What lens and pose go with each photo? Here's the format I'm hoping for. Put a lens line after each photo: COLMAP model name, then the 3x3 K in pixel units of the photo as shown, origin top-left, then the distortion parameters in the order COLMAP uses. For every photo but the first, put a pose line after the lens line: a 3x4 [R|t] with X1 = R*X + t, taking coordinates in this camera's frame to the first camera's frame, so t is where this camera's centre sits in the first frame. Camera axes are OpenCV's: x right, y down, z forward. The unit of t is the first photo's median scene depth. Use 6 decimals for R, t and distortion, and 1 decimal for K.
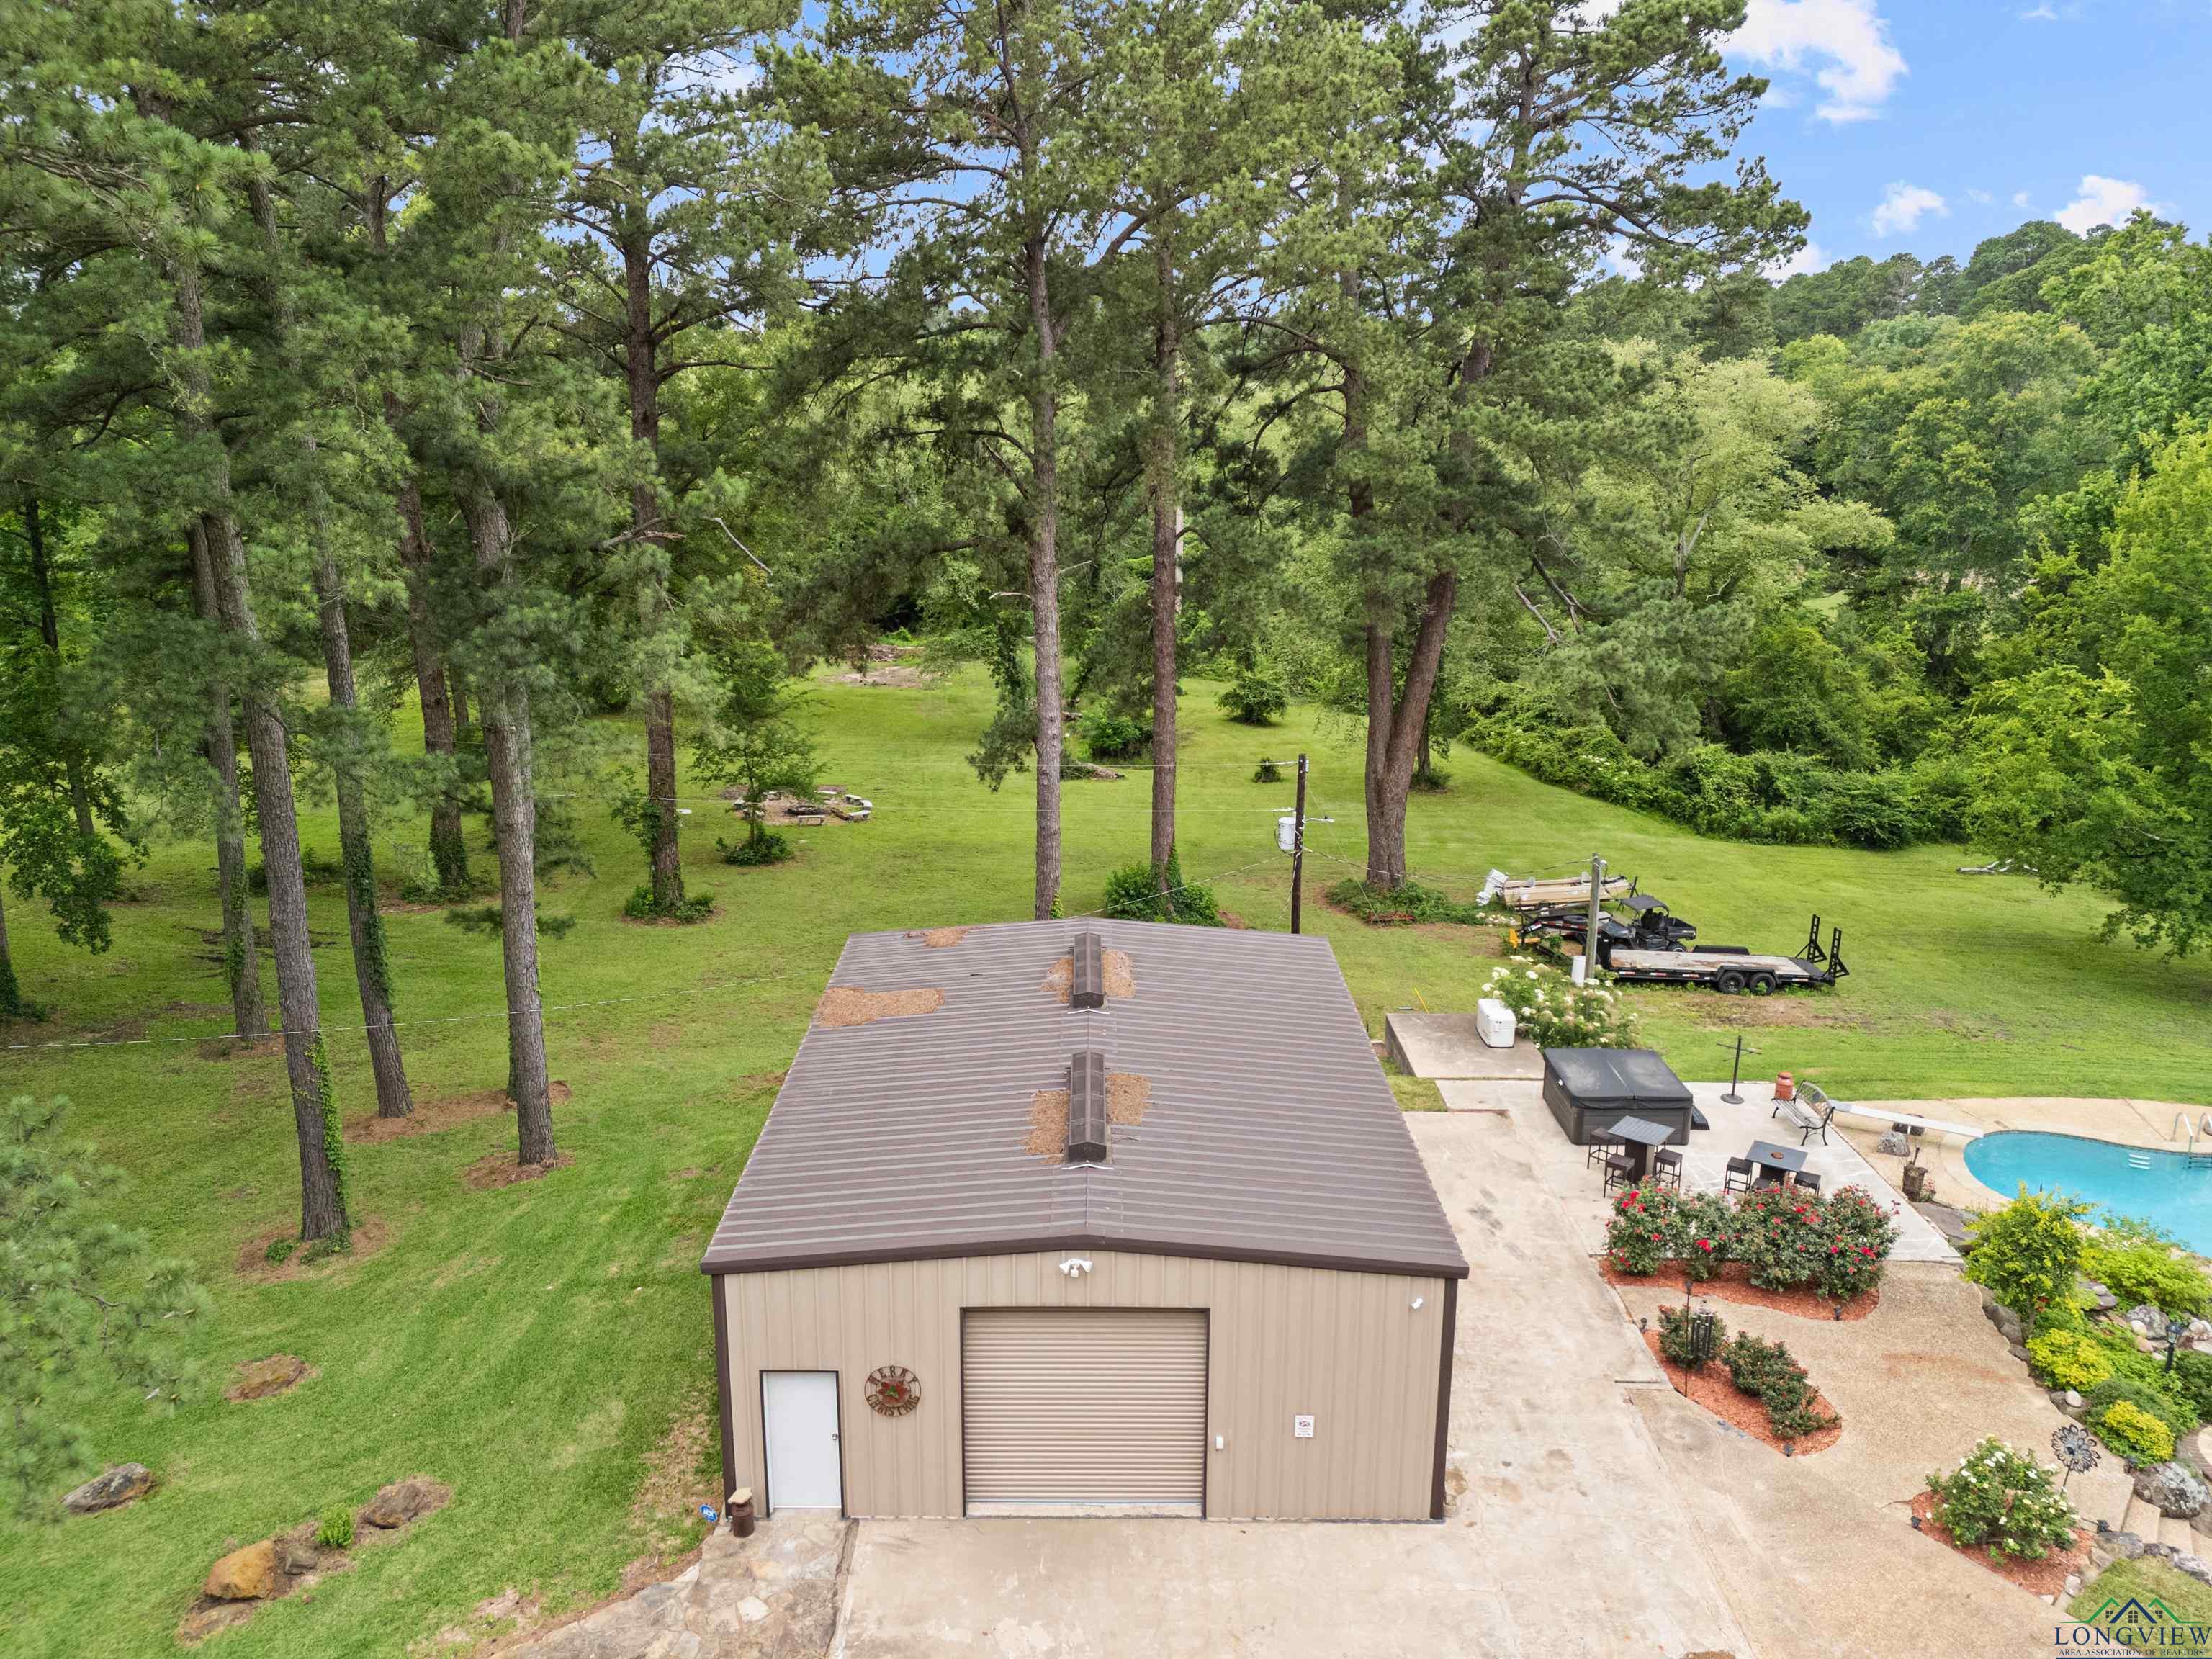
lens RADIAL K [[1629.2, 0, 1089.2], [0, 1629.2, 824.4], [0, 0, 1]] dist [0.083869, -0.101950]
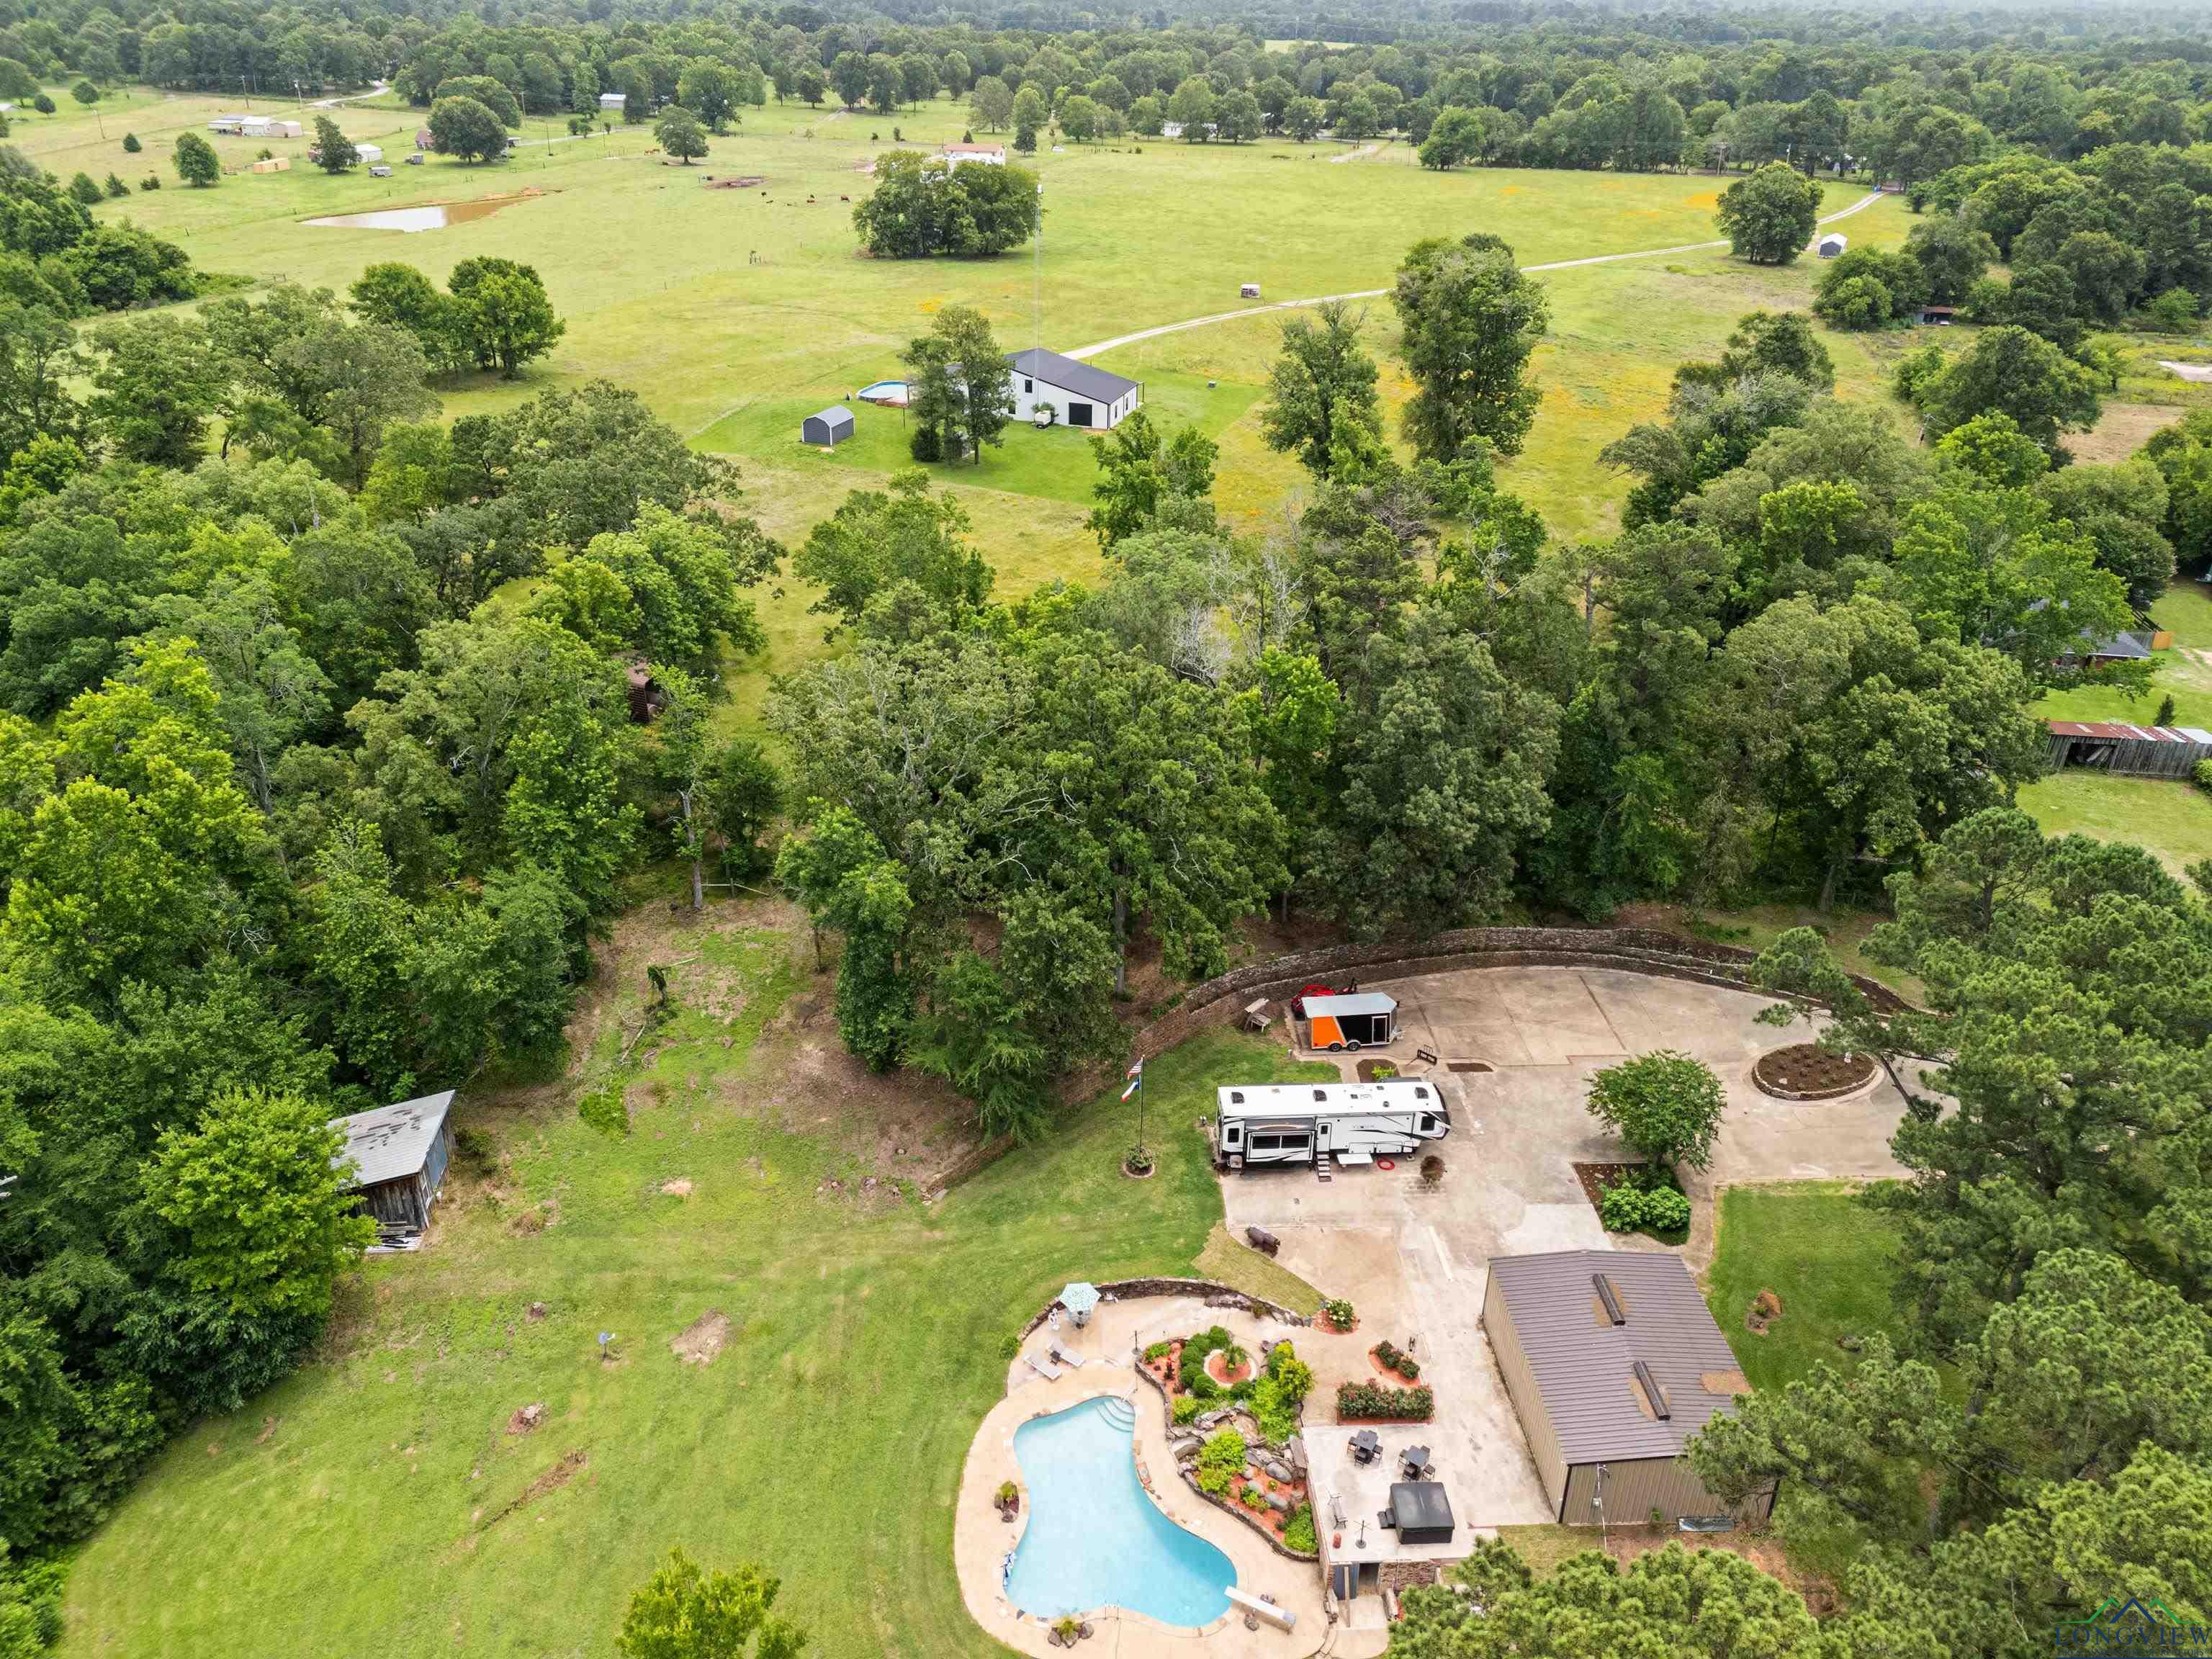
lens RADIAL K [[1629.2, 0, 1089.2], [0, 1629.2, 824.4], [0, 0, 1]] dist [0.083869, -0.101950]
pose [[-0.998457, 0.011414, -0.054337, 0.532028], [-0.027840, 0.743812, 0.667808, -1.194244], [0.048039, 0.668291, -0.742347, 1.223518]]
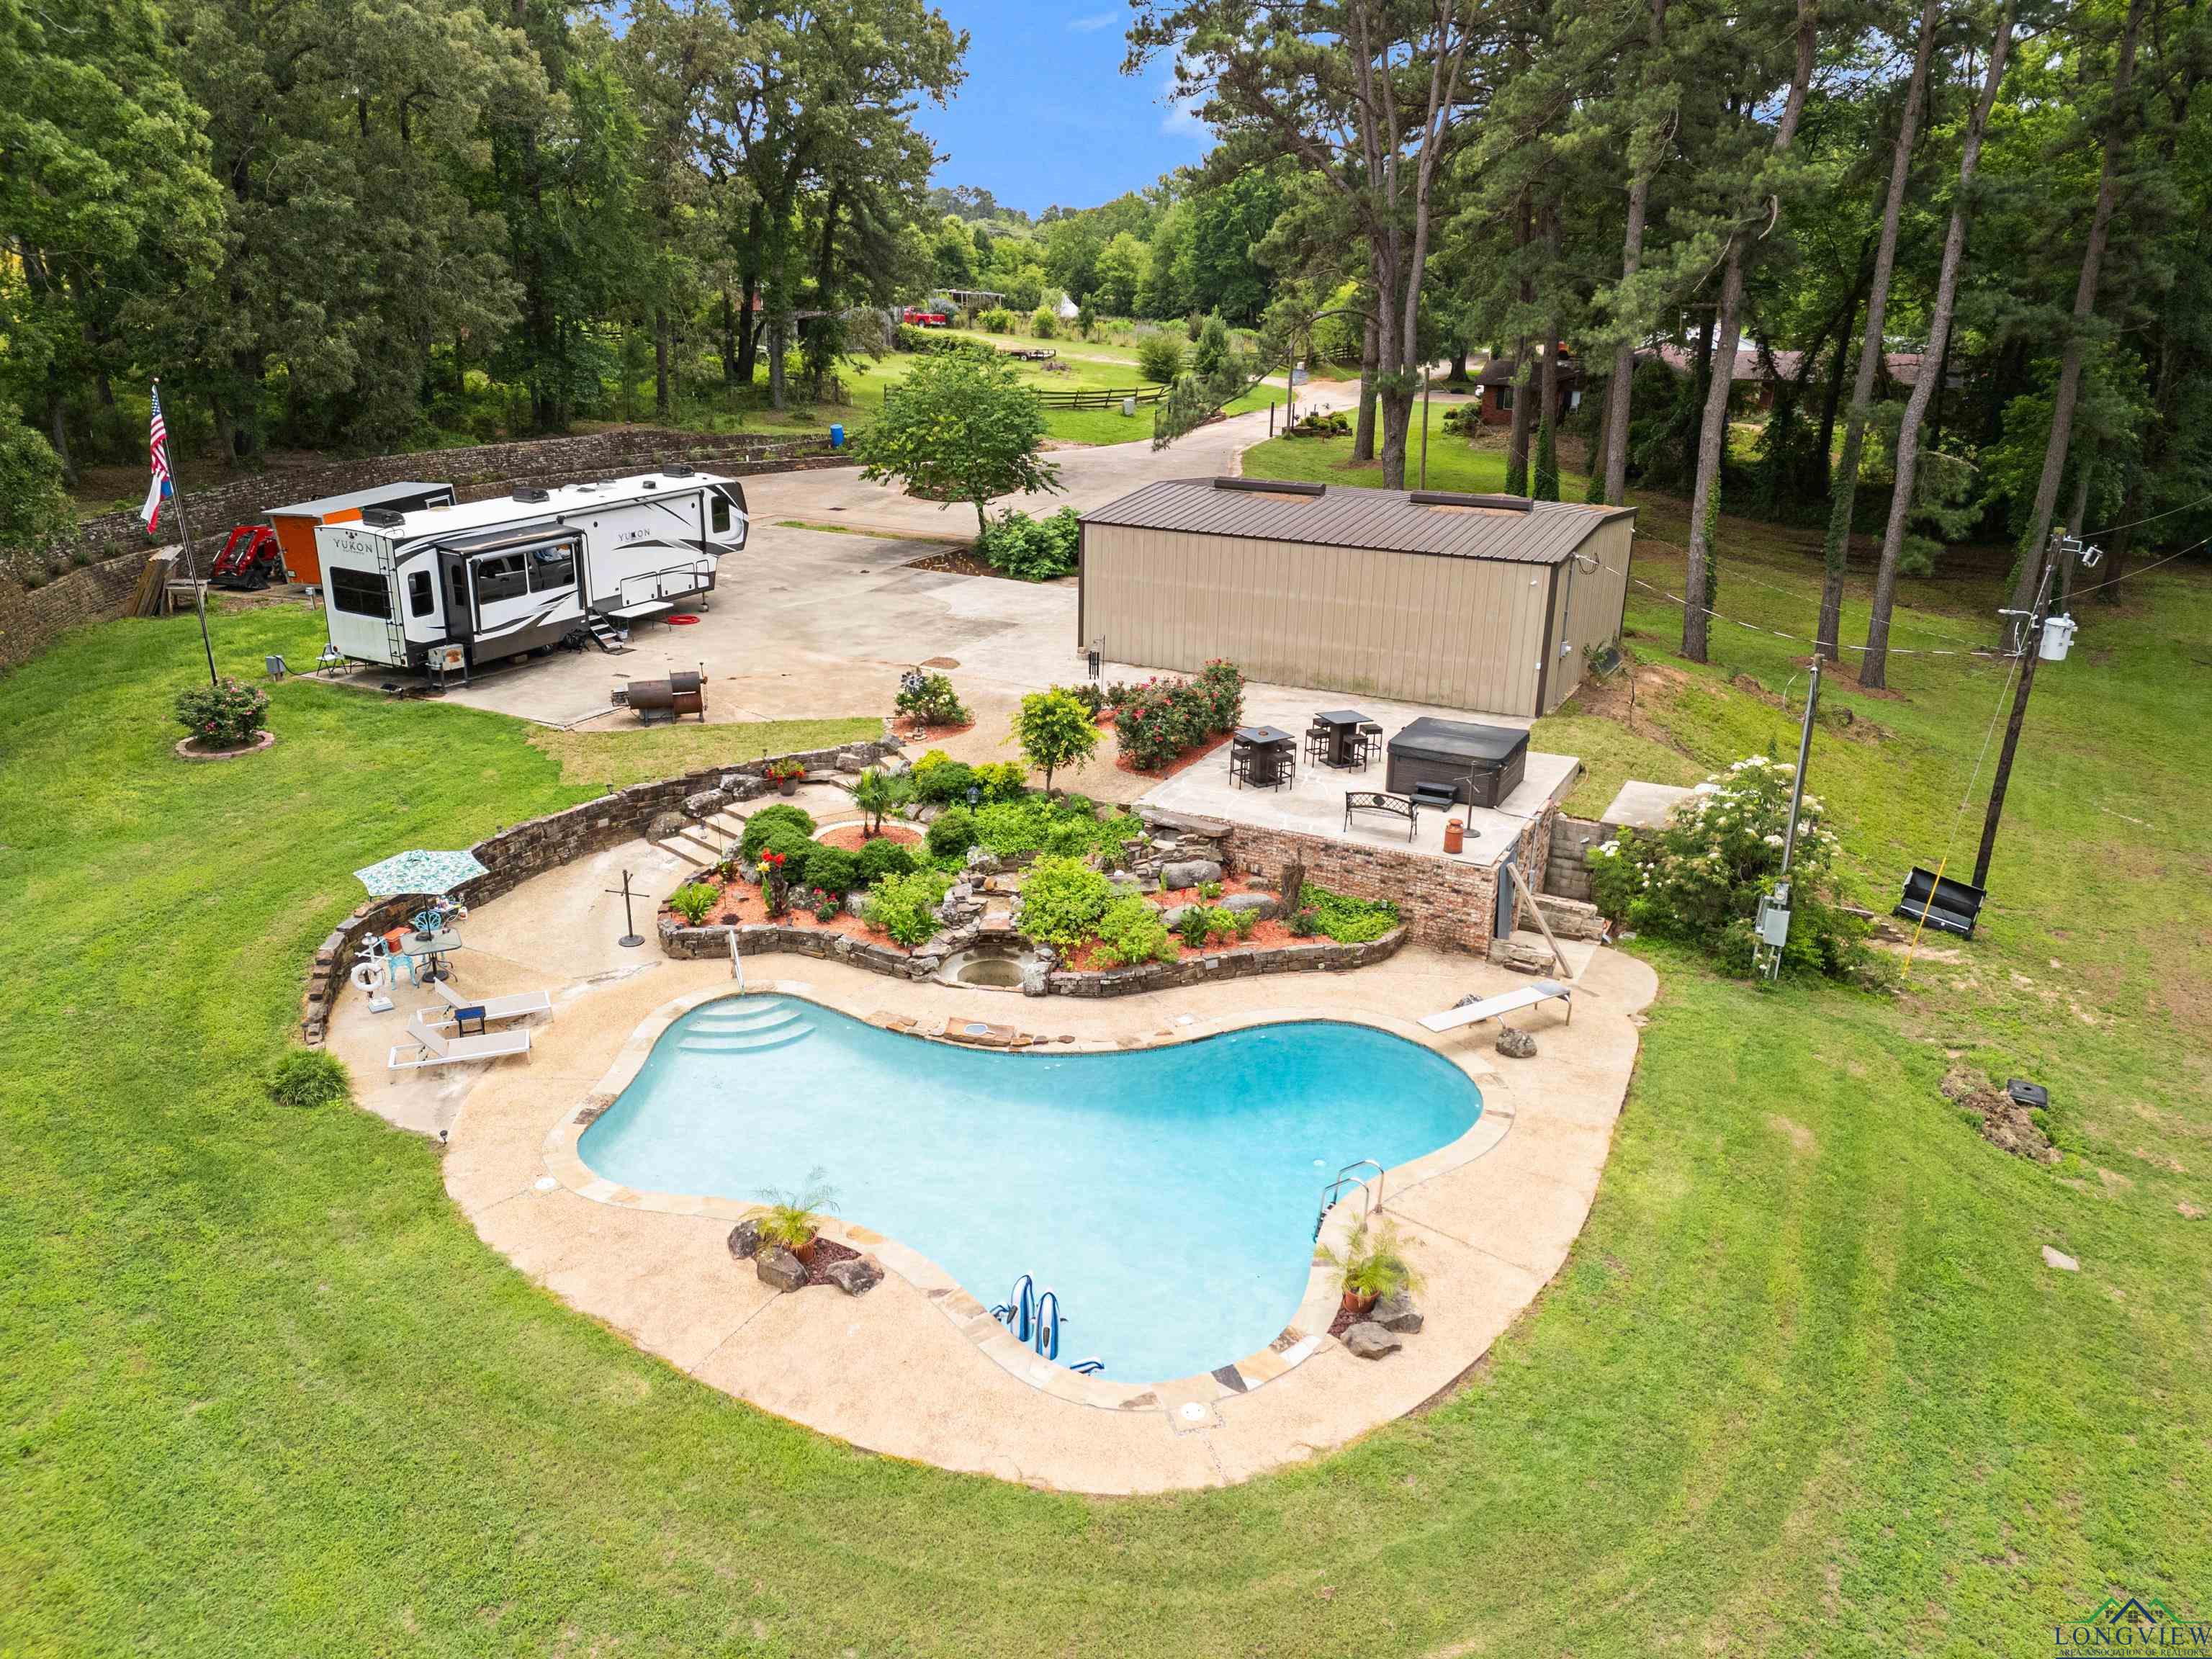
lens RADIAL K [[1629.2, 0, 1089.2], [0, 1629.2, 824.4], [0, 0, 1]] dist [0.083869, -0.101950]
pose [[-0.463379, 0.283873, -0.839462, 0.797319], [-0.242887, 0.870339, 0.428387, -0.111369], [0.852224, 0.402400, -0.334348, 0.717045]]
